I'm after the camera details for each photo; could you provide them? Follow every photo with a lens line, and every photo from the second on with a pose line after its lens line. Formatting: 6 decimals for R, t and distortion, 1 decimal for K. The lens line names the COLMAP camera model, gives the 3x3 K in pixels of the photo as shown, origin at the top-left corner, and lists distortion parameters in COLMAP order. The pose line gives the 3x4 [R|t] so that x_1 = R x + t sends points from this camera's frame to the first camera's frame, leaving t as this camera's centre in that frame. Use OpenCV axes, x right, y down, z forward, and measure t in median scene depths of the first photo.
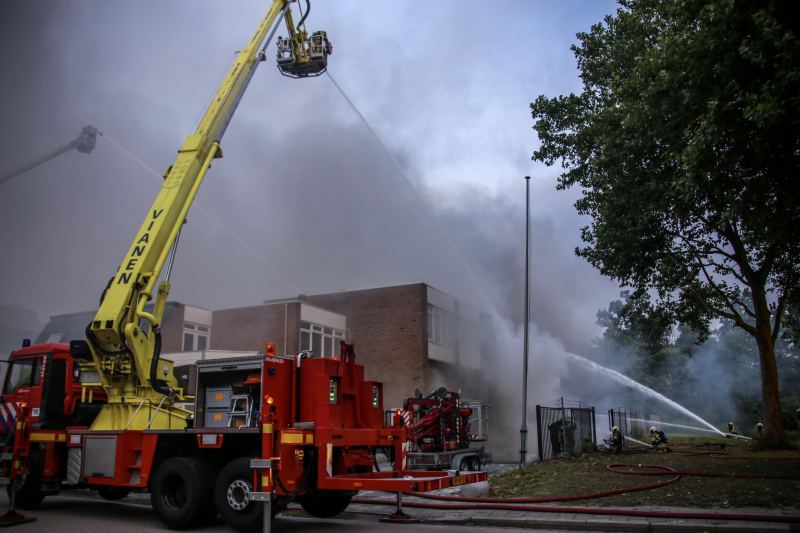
lens RADIAL K [[650.9, 0, 400.0], [0, 650.9, 266.5], [0, 0, 1]] dist [-0.118844, 0.001237]
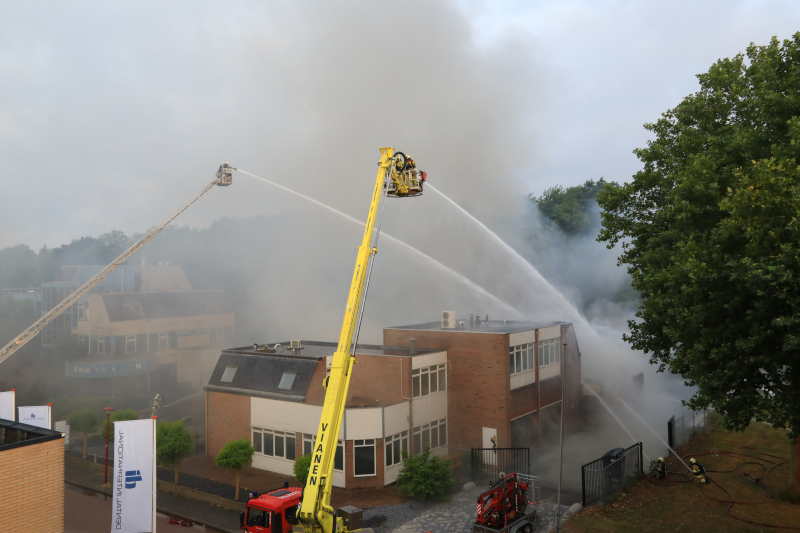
lens RADIAL K [[690.5, 0, 400.0], [0, 690.5, 266.5], [0, 0, 1]] dist [0.061333, 0.001821]
pose [[0.984257, -0.005843, -0.176649, 0.111636], [0.047622, 0.971259, 0.233214, -0.671172], [0.170209, -0.237955, 0.956246, -0.471951]]
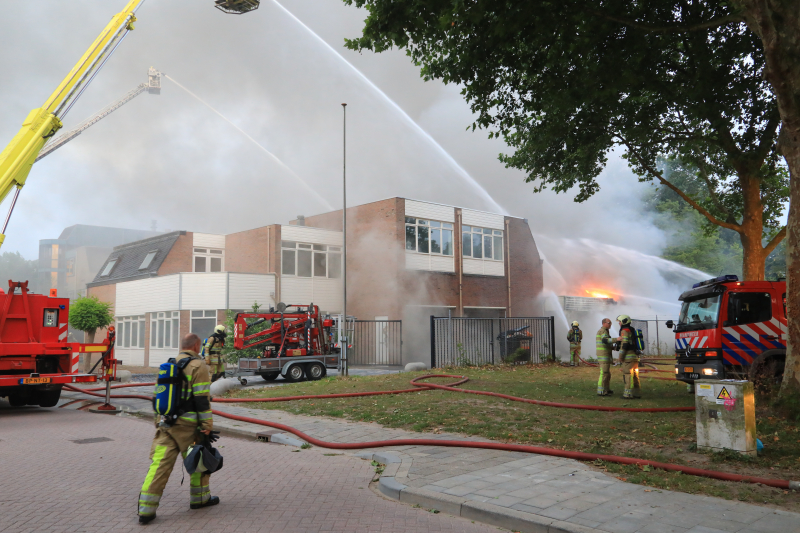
lens RADIAL K [[690.5, 0, 400.0], [0, 690.5, 266.5], [0, 0, 1]] dist [0.061333, 0.001821]
pose [[0.932934, -0.037853, -0.358051, 0.671797], [0.092323, 0.986359, 0.136277, -0.022783], [0.348009, -0.160194, 0.923703, -0.049542]]
